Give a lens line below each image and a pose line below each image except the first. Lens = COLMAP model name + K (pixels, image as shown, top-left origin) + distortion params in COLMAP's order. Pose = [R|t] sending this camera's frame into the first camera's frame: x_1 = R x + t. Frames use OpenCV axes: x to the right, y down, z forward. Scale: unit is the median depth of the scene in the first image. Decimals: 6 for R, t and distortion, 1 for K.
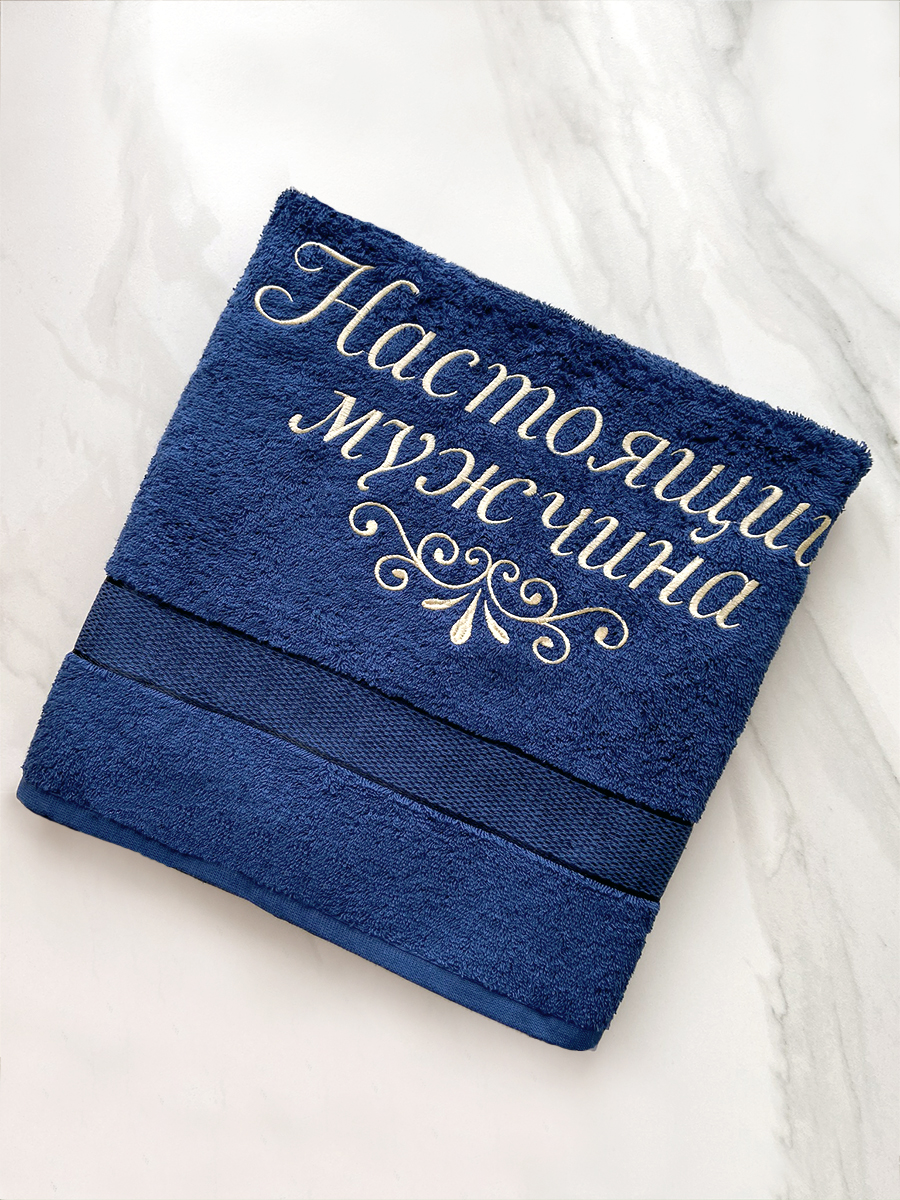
lens RADIAL K [[949.4, 0, 444.1], [0, 949.4, 602.8], [0, 0, 1]] dist [0.050533, -0.095657]
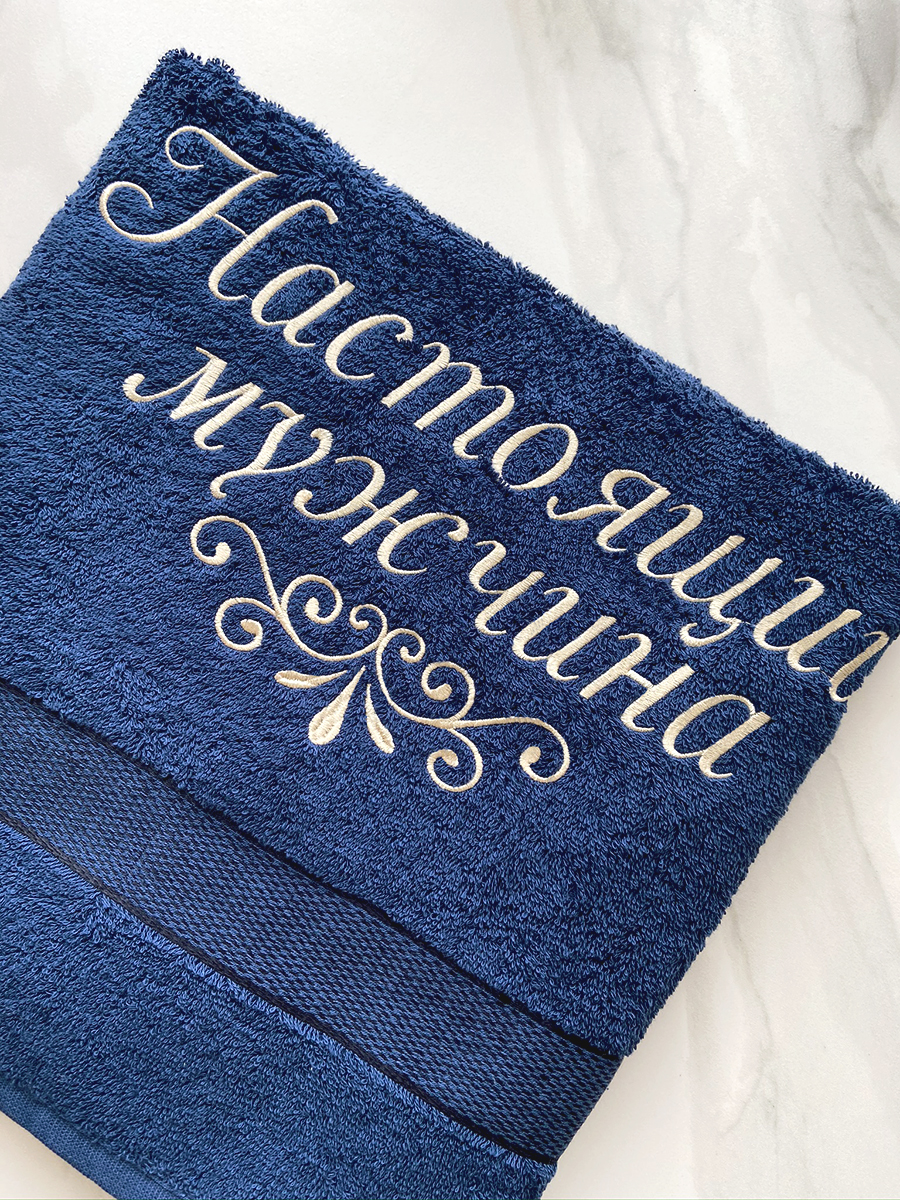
lens RADIAL K [[949.4, 0, 453.7], [0, 949.4, 595.5], [0, 0, 1]] dist [0.050533, -0.095657]
pose [[0.989927, 0.141580, -0.000254, 0.094014], [-0.141573, 0.989894, 0.008186, -0.079000], [0.001410, -0.008068, 0.999966, 0.317893]]
